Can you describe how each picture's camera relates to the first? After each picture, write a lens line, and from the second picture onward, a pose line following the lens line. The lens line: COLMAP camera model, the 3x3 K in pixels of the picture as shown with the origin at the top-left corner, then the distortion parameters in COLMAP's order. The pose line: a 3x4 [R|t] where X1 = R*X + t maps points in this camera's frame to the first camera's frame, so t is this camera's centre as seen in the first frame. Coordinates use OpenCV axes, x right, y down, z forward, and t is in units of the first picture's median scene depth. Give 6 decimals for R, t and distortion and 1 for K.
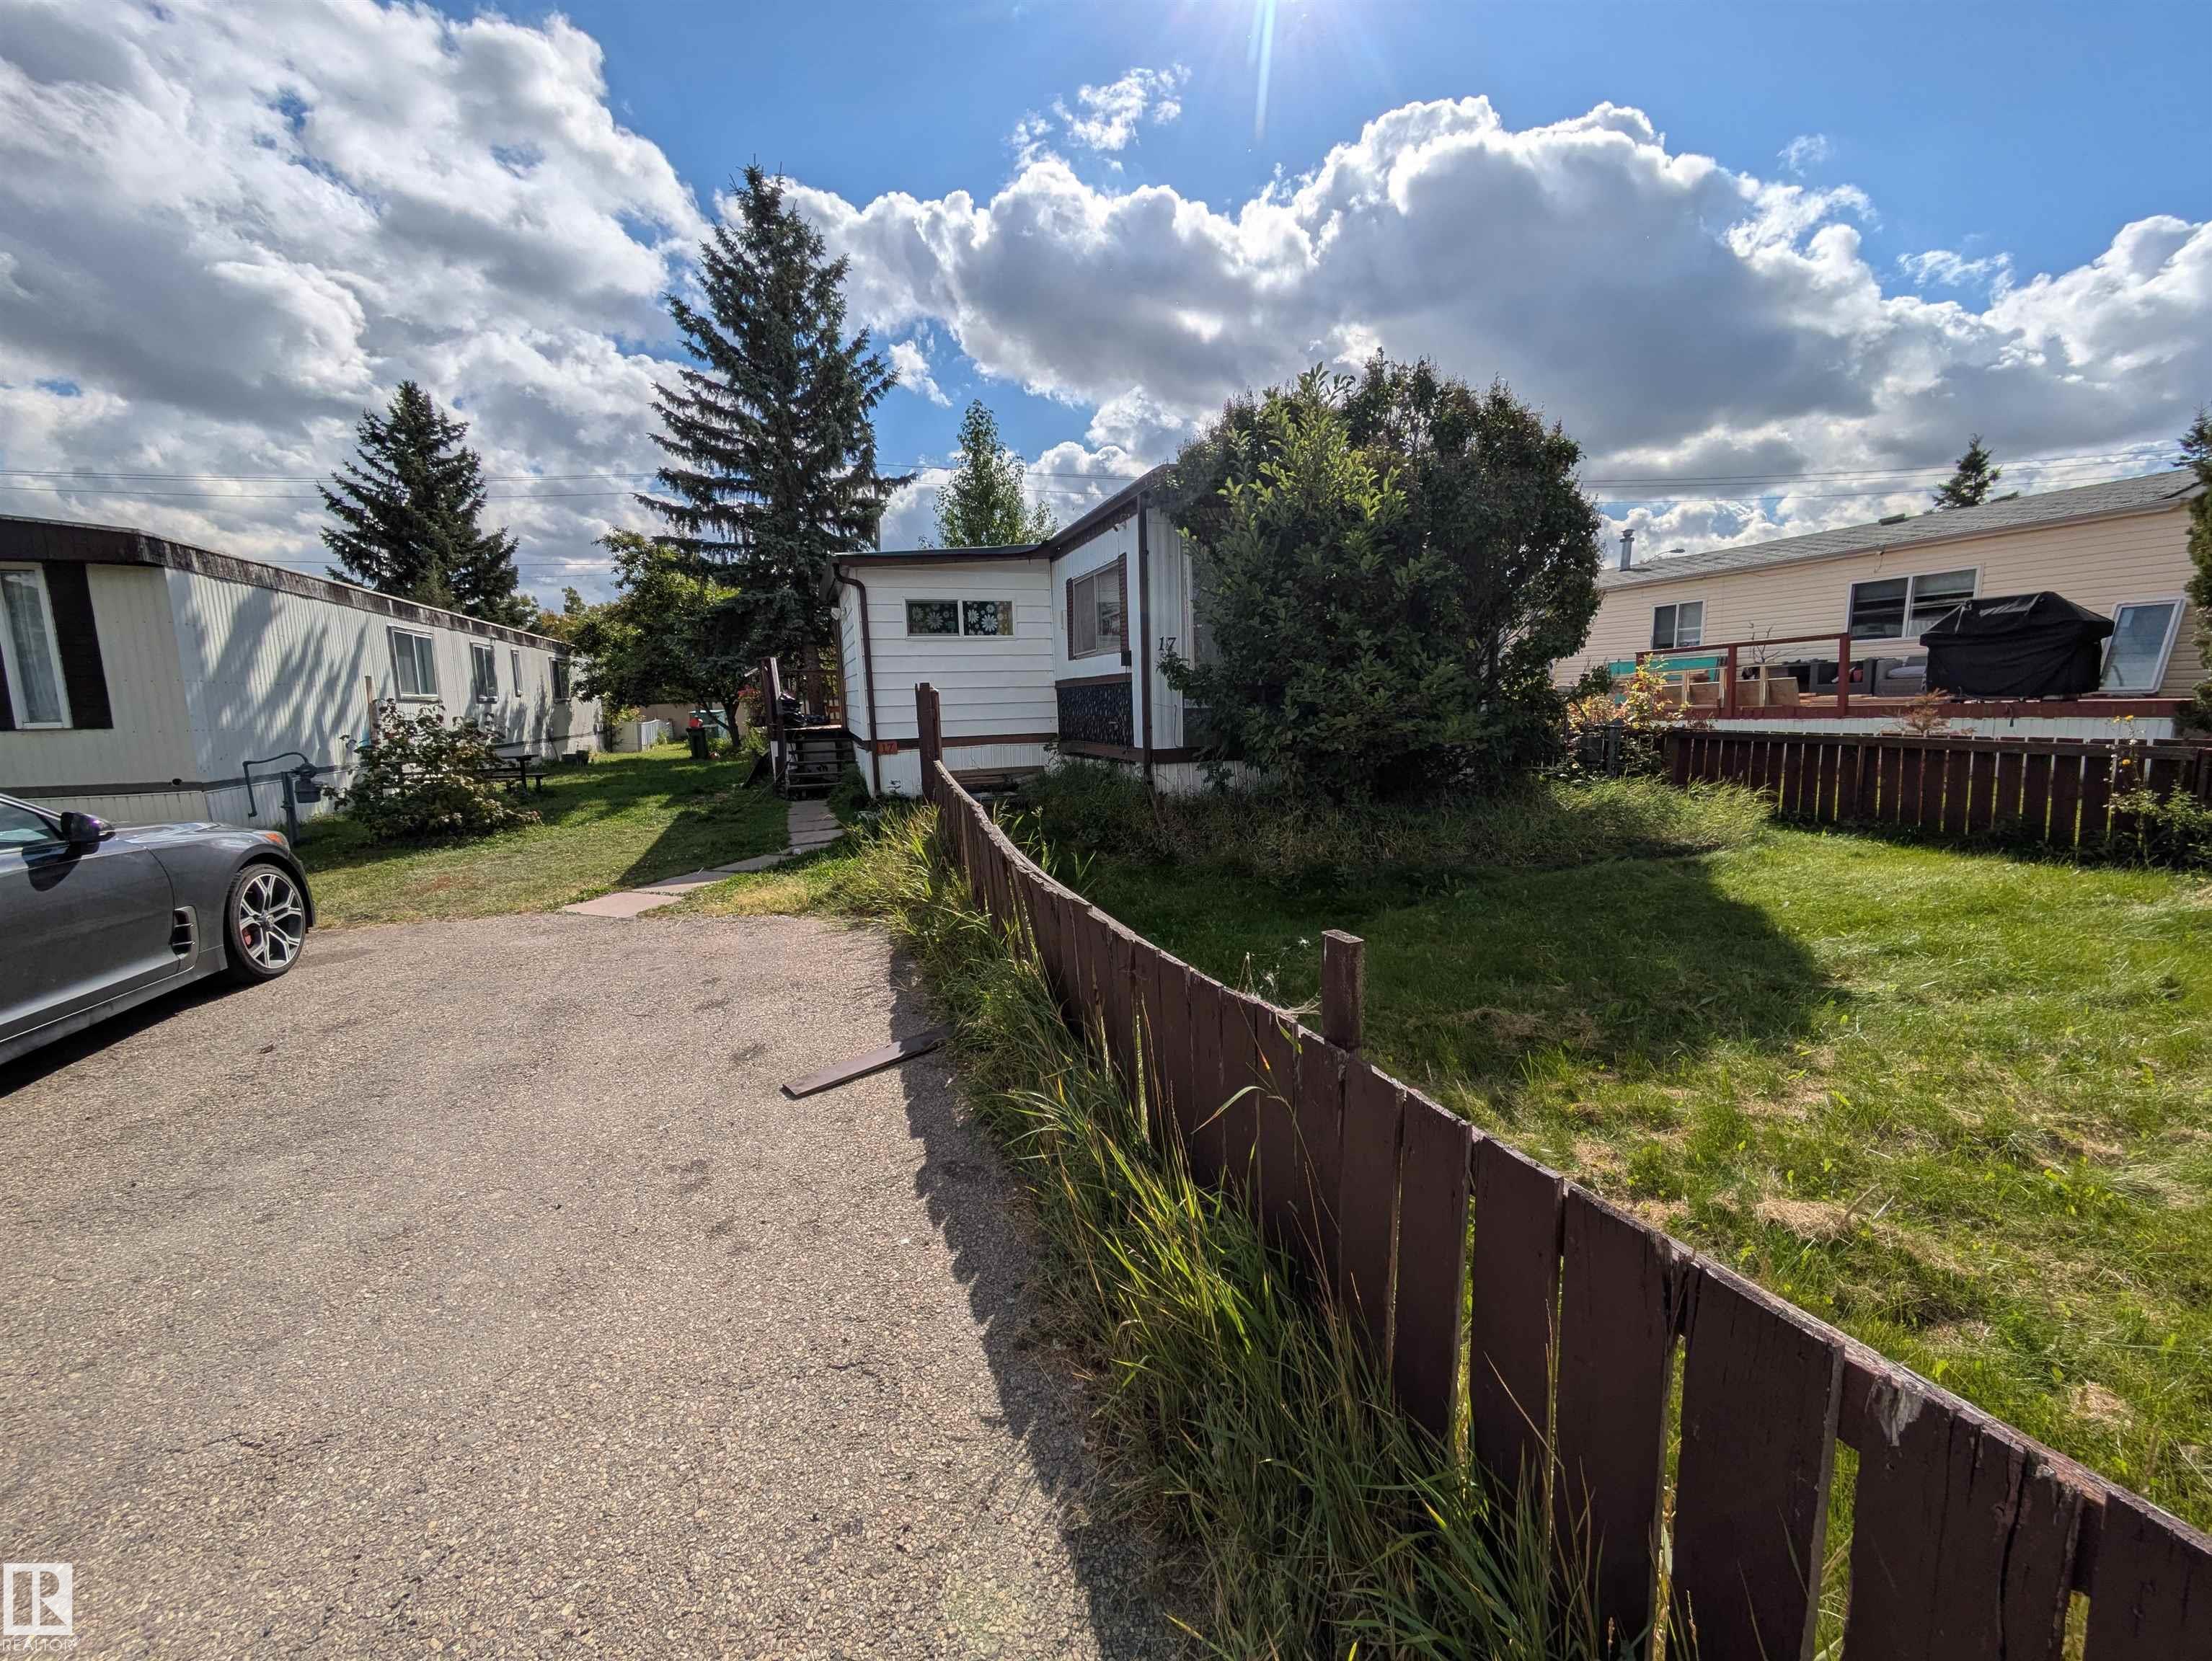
lens RADIAL K [[855.4, 0, 1106.0], [0, 855.4, 830.5], [0, 0, 1]] dist [0.000021, -0.000368]
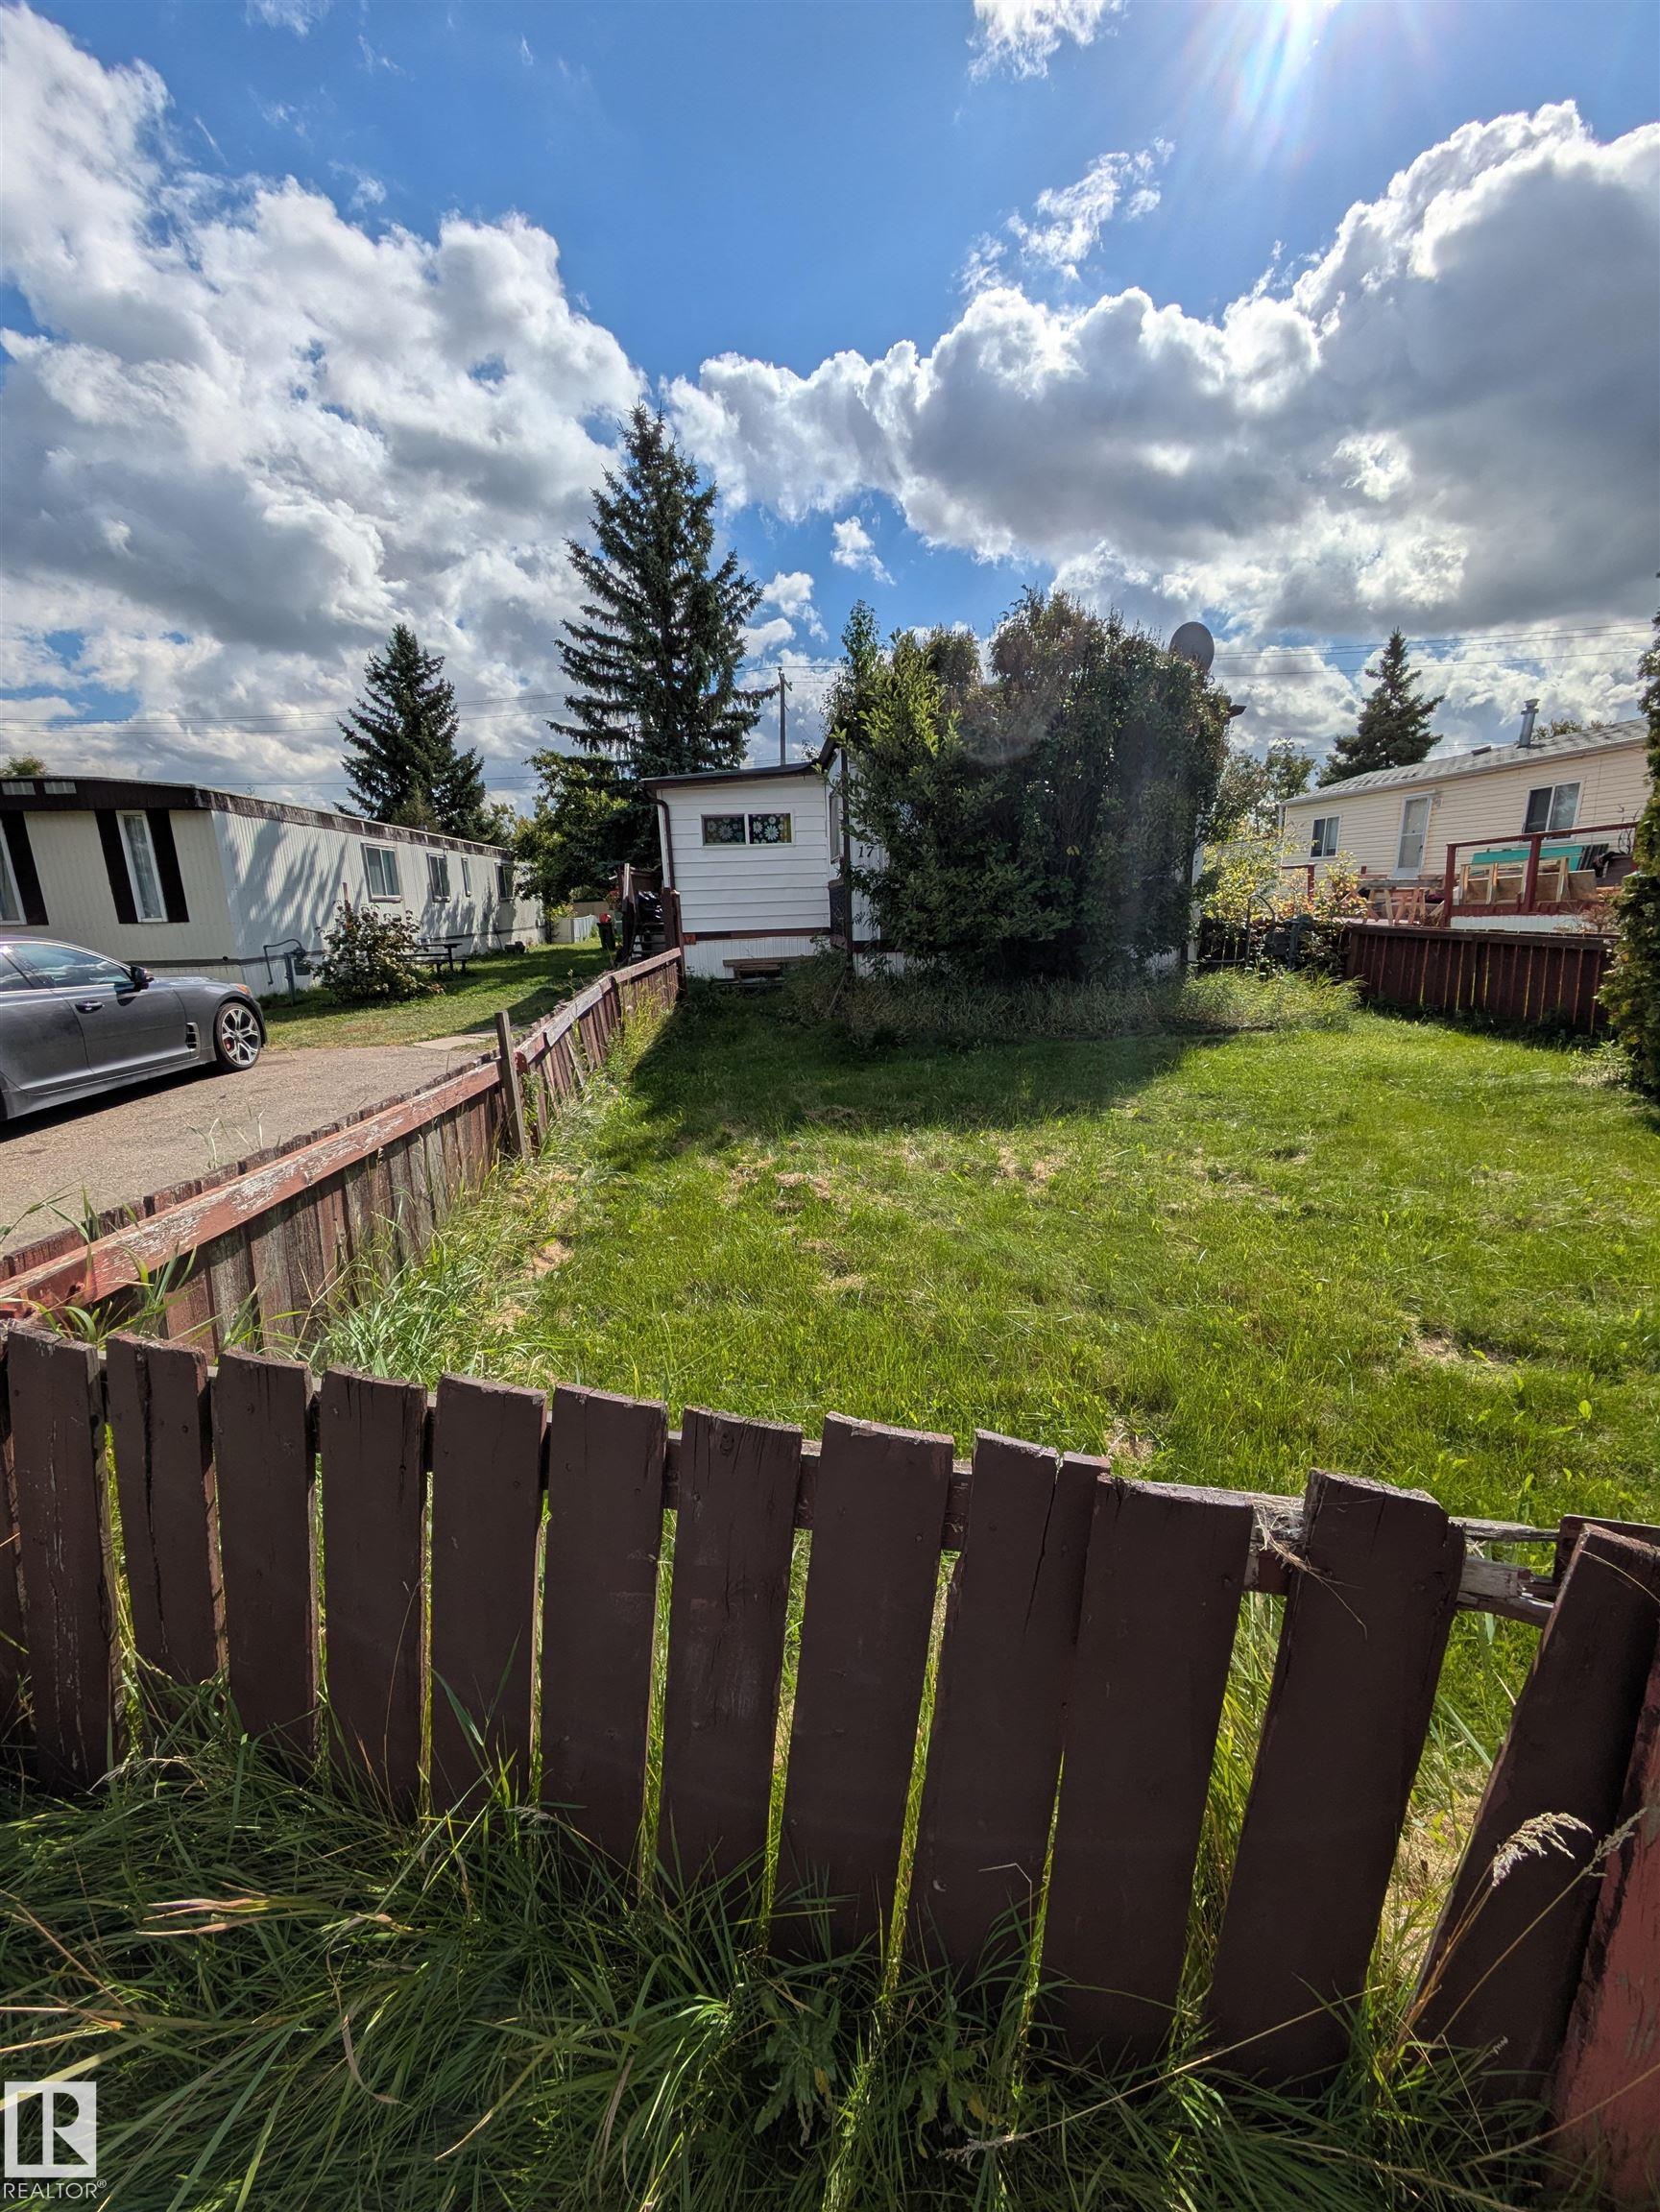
lens RADIAL K [[878.6, 0, 830.0], [0, 878.6, 1106.0], [0, 0, 1]] dist [0.027828, -0.010495]
pose [[0.963233, 0.053839, -0.263218, 0.162512], [-0.031074, 0.995466, 0.089898, 0.012388], [0.266865, -0.078413, 0.960539, -0.102382]]
